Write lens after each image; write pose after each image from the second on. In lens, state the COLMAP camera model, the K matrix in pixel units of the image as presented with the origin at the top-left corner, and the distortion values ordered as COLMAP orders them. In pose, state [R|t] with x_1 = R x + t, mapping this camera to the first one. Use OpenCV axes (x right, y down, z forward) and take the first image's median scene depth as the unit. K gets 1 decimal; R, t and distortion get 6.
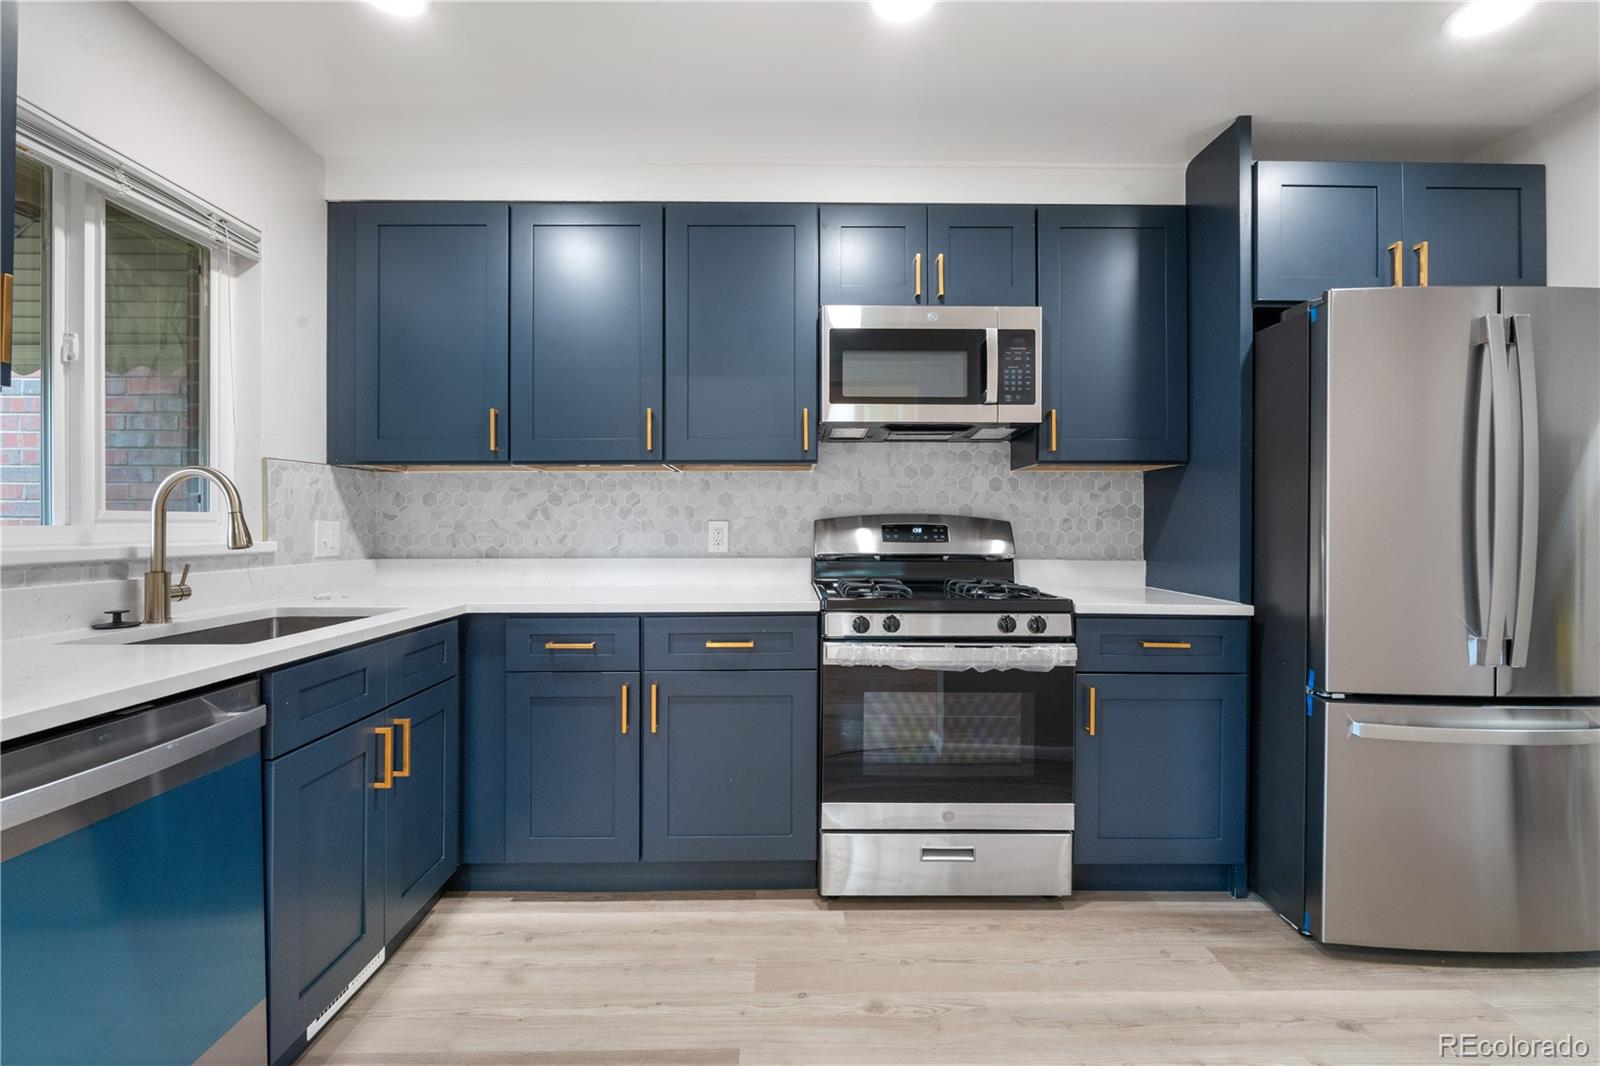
lens RADIAL K [[710.5, 0, 800.0], [0, 710.5, 533.0], [0, 0, 1]] dist [-0.001156, 0.000121]
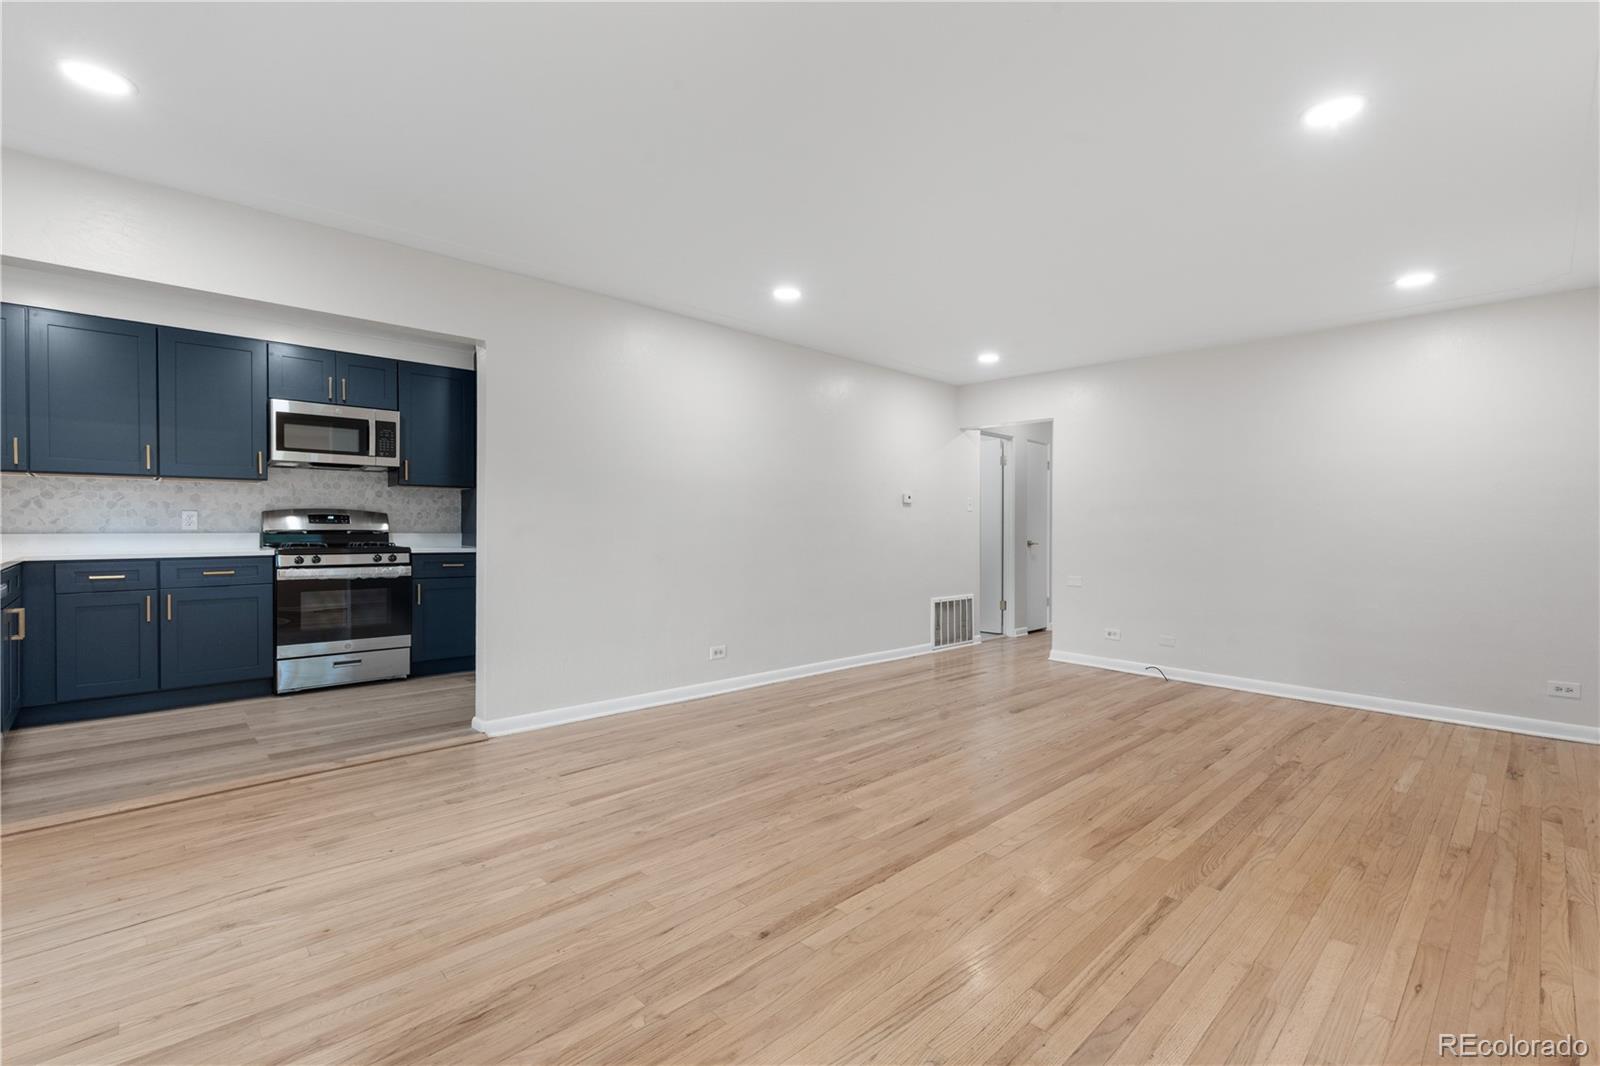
lens RADIAL K [[710.5, 0, 800.0], [0, 710.5, 533.0], [0, 0, 1]] dist [-0.001156, 0.000121]
pose [[0.738178, -0.005250, 0.674586, -0.202516], [0.002953, 0.999985, 0.004551, 0.035353], [-0.674600, -0.001367, 0.738182, -1.331594]]
